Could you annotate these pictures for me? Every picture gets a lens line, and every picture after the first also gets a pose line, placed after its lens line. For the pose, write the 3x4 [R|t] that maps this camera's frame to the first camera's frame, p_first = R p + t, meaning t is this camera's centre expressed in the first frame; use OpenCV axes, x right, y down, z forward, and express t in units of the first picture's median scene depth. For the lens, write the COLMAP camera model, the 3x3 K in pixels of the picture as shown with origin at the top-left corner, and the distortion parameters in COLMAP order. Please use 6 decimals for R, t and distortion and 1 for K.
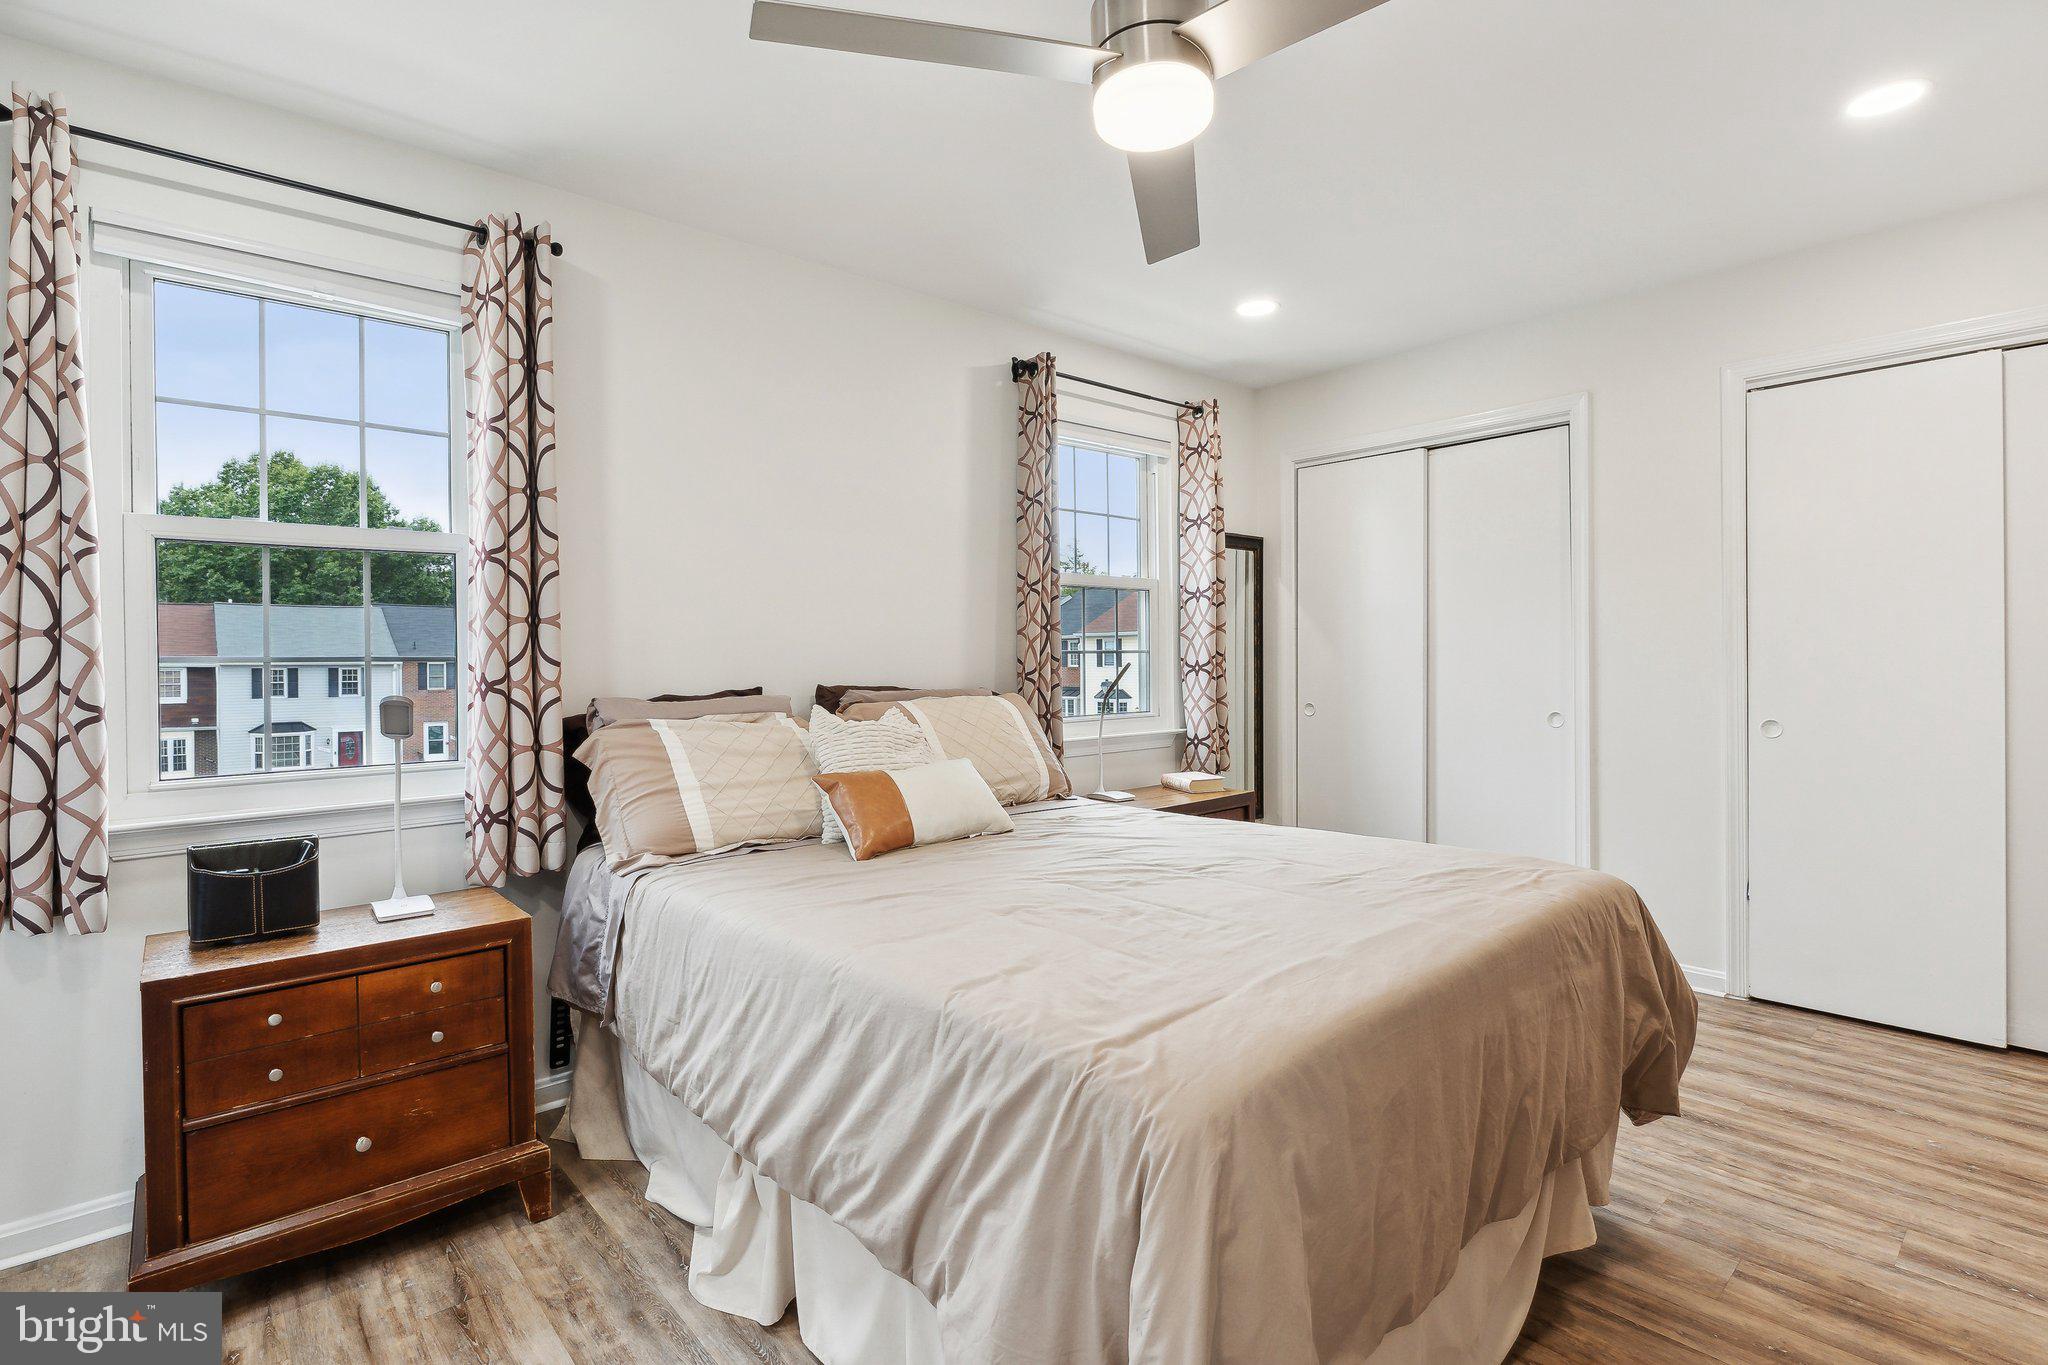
lens RADIAL K [[957.1, 0, 1024.2], [0, 957.1, 656.1], [0, 0, 1]] dist [-0.009987, -0.001939]
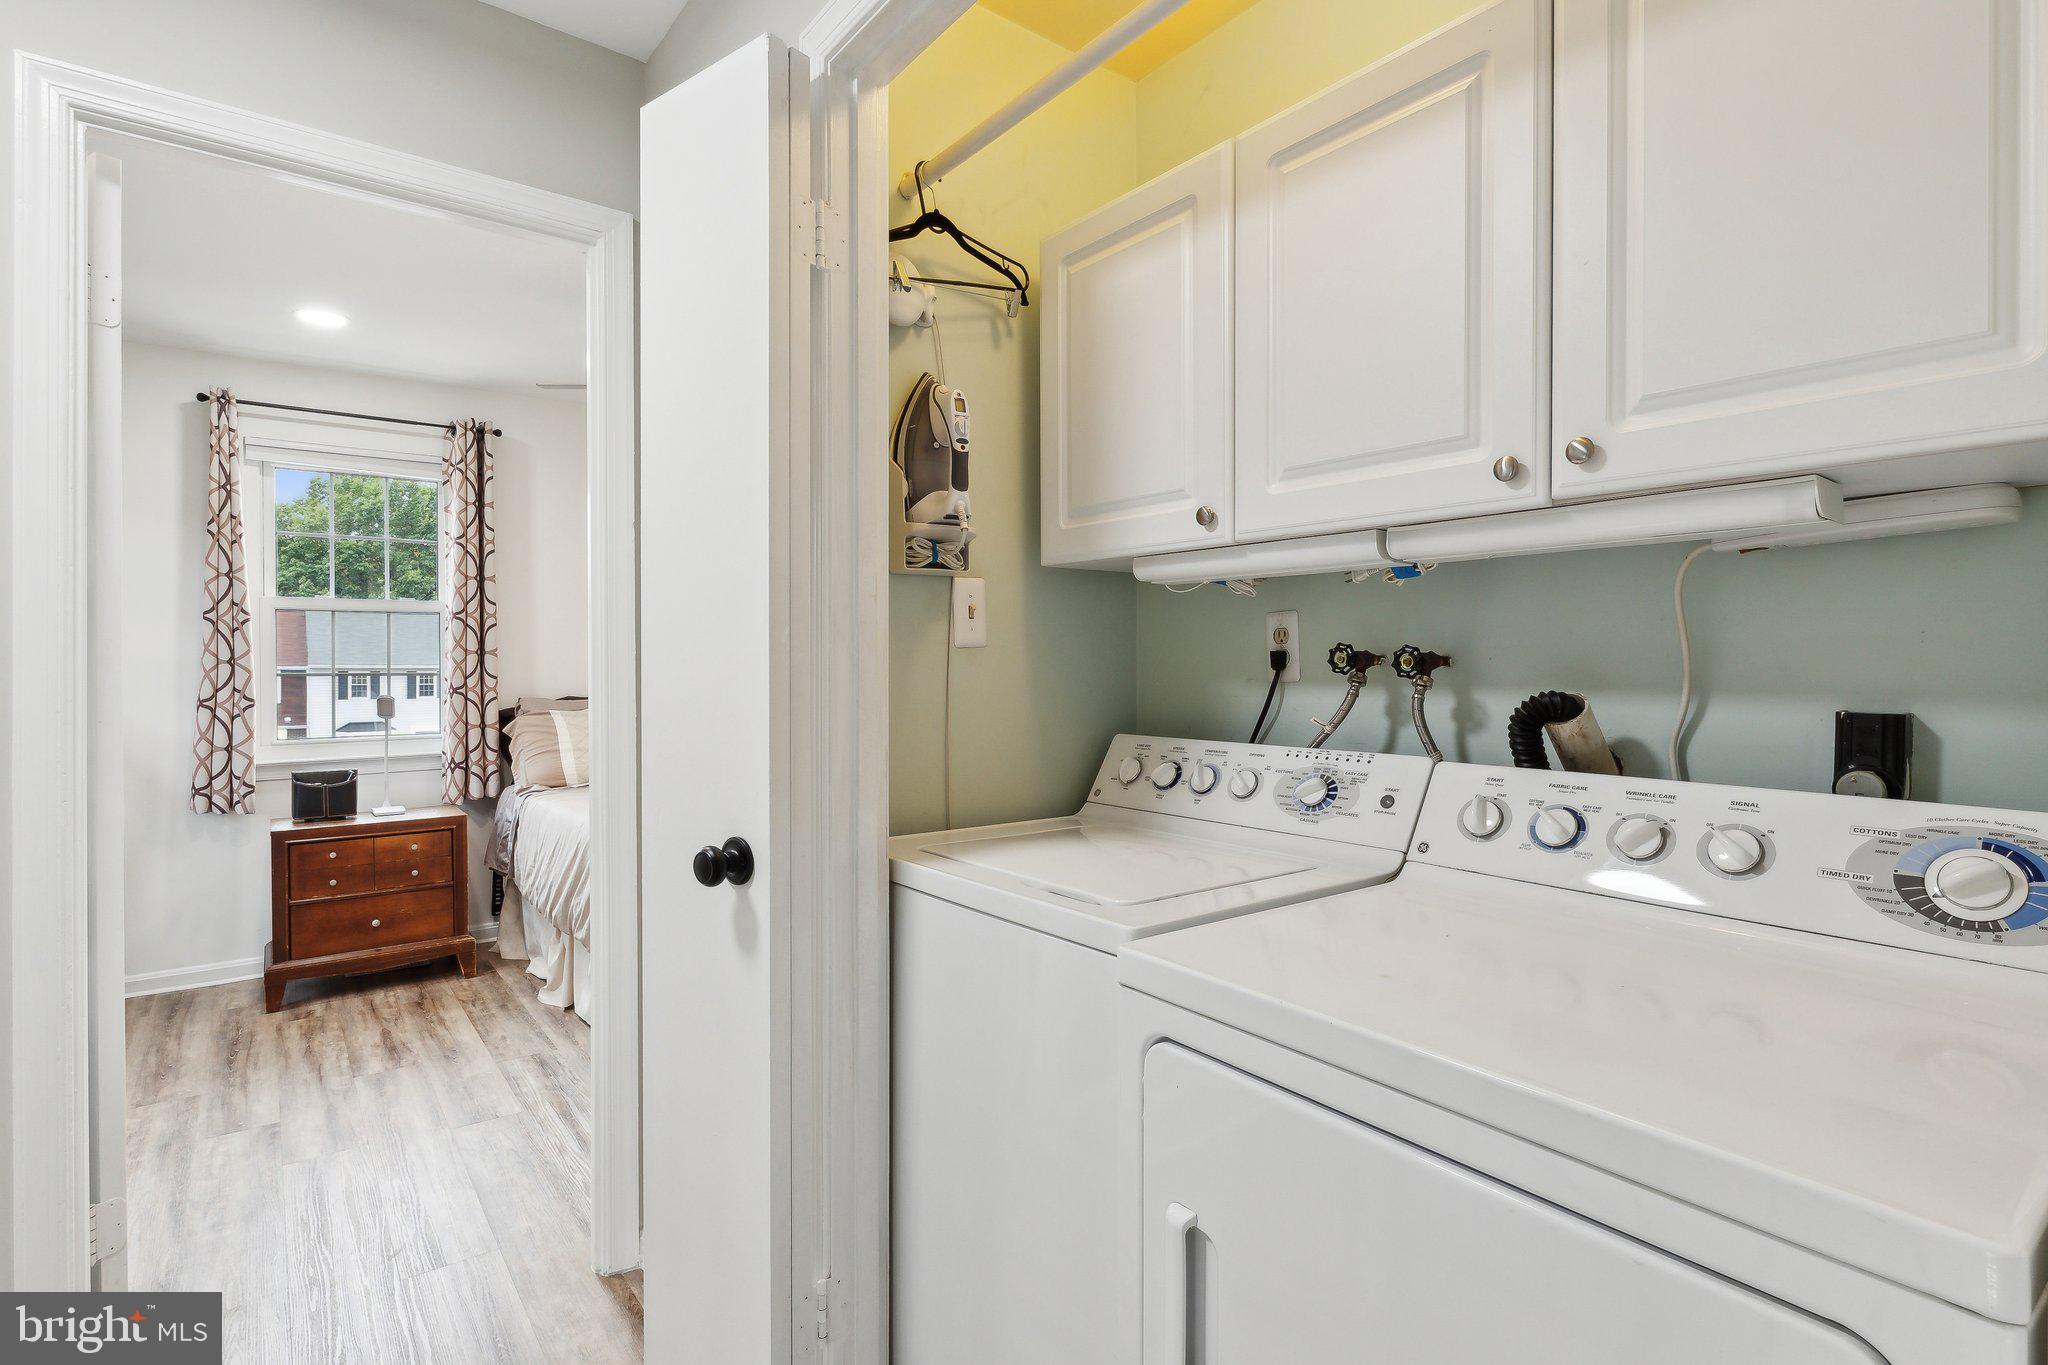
lens RADIAL K [[991.6, 0, 1030.1], [0, 991.6, 665.6], [0, 0, 1]] dist [-0.000786, -0.009913]
pose [[0.997375, 0.007663, -0.071999, 0.657915], [-0.007520, 0.999969, 0.002258, -0.026983], [0.072014, -0.001711, 0.997402, -0.778742]]
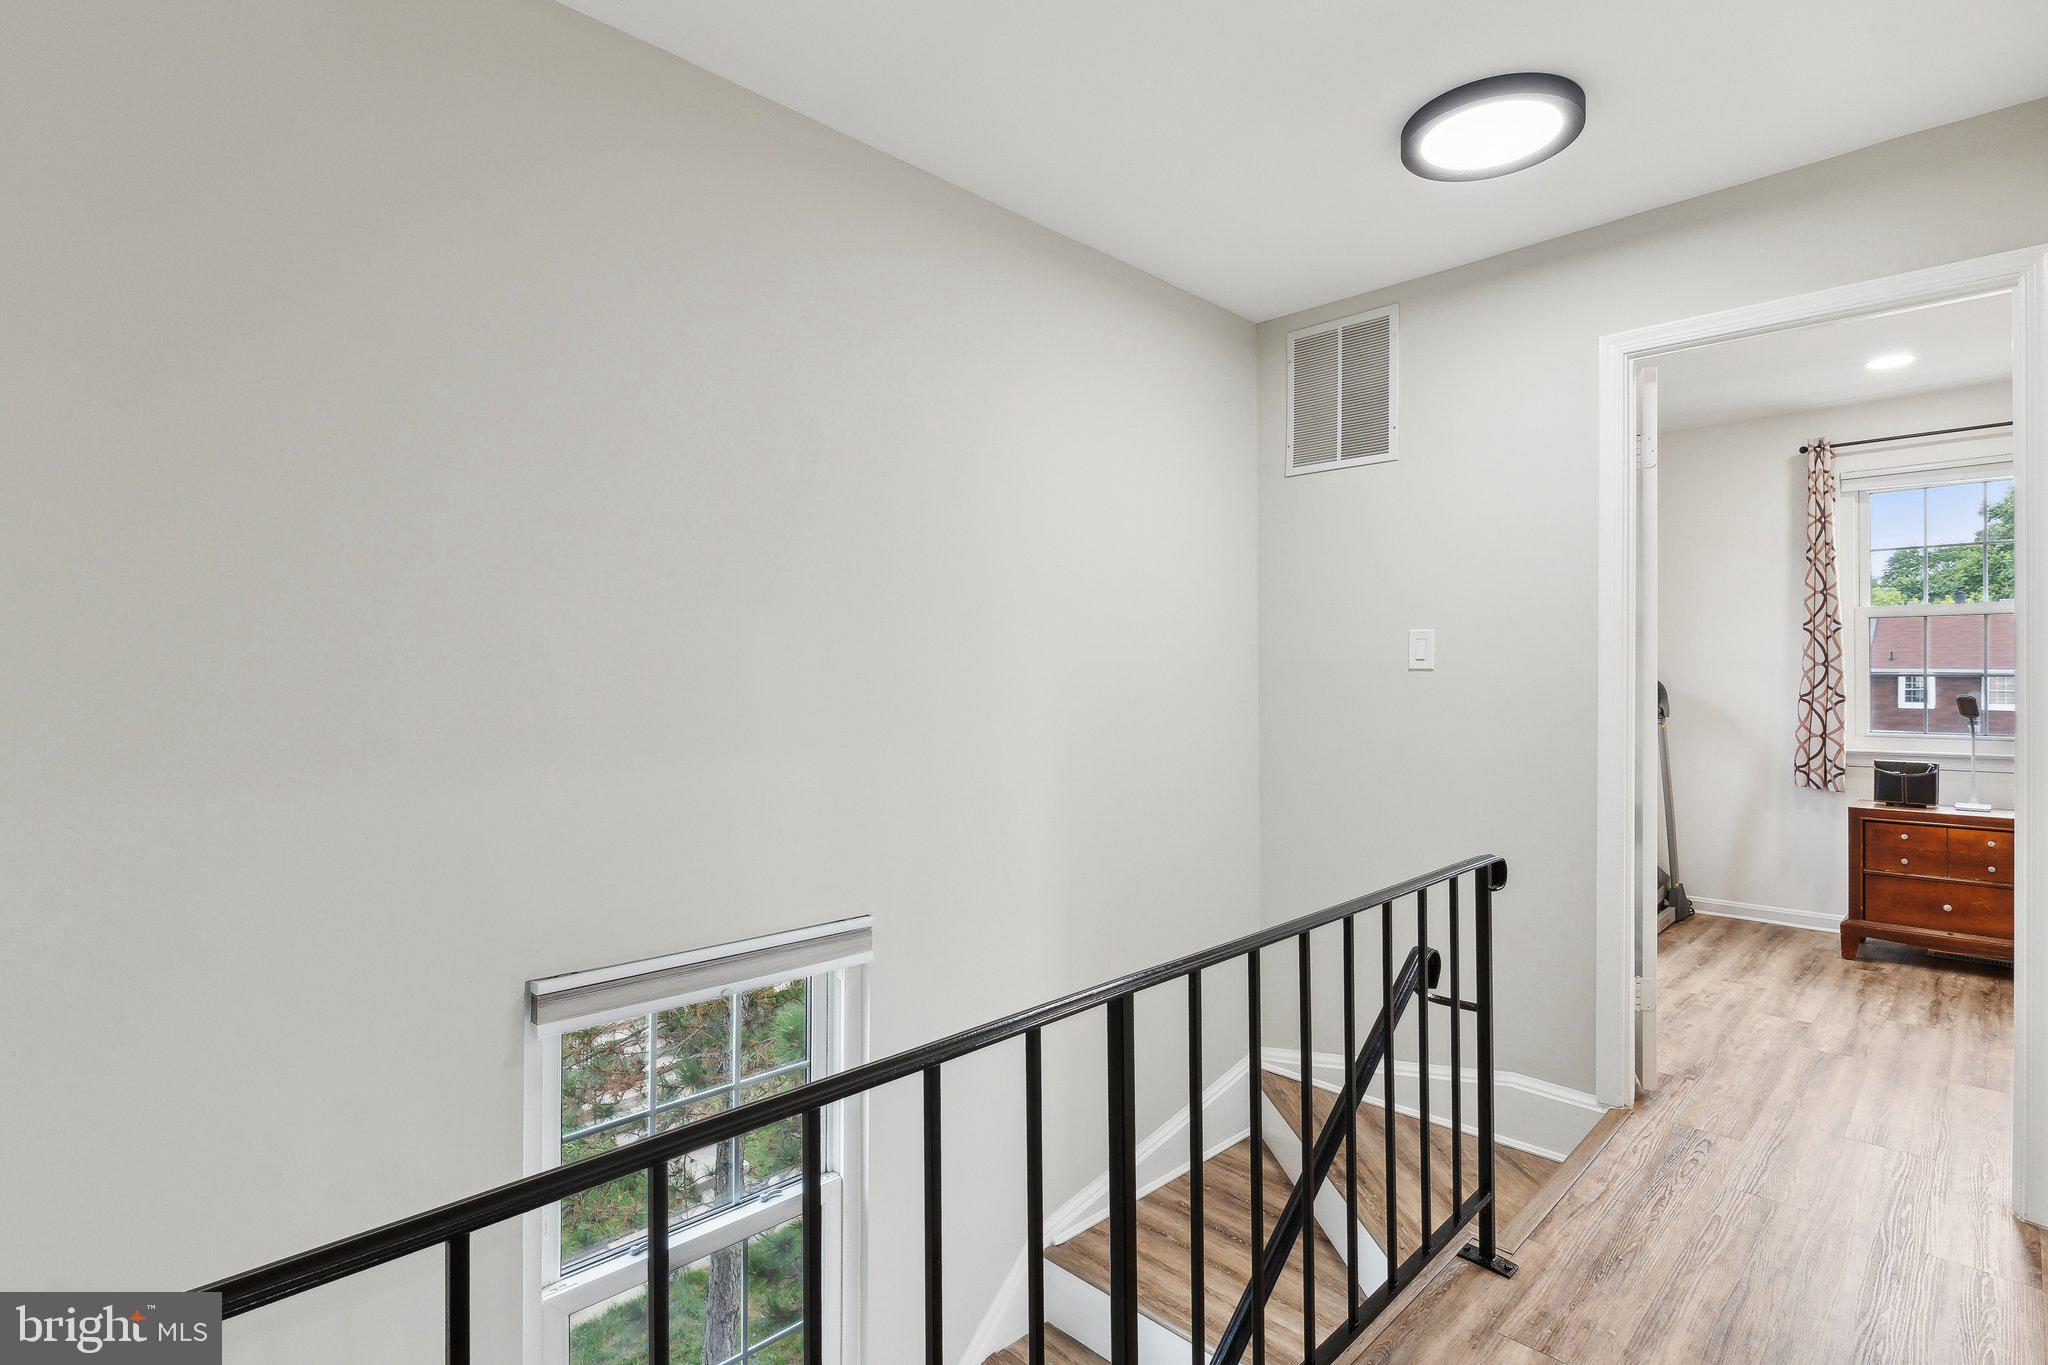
lens RADIAL K [[991.6, 0, 1030.1], [0, 991.6, 665.6], [0, 0, 1]] dist [-0.000786, -0.009913]
pose [[0.059036, 0.005835, -0.998239, 1.113480], [-0.000968, 0.999983, 0.005788, -0.026329], [0.998255, 0.000625, 0.059041, -0.955027]]
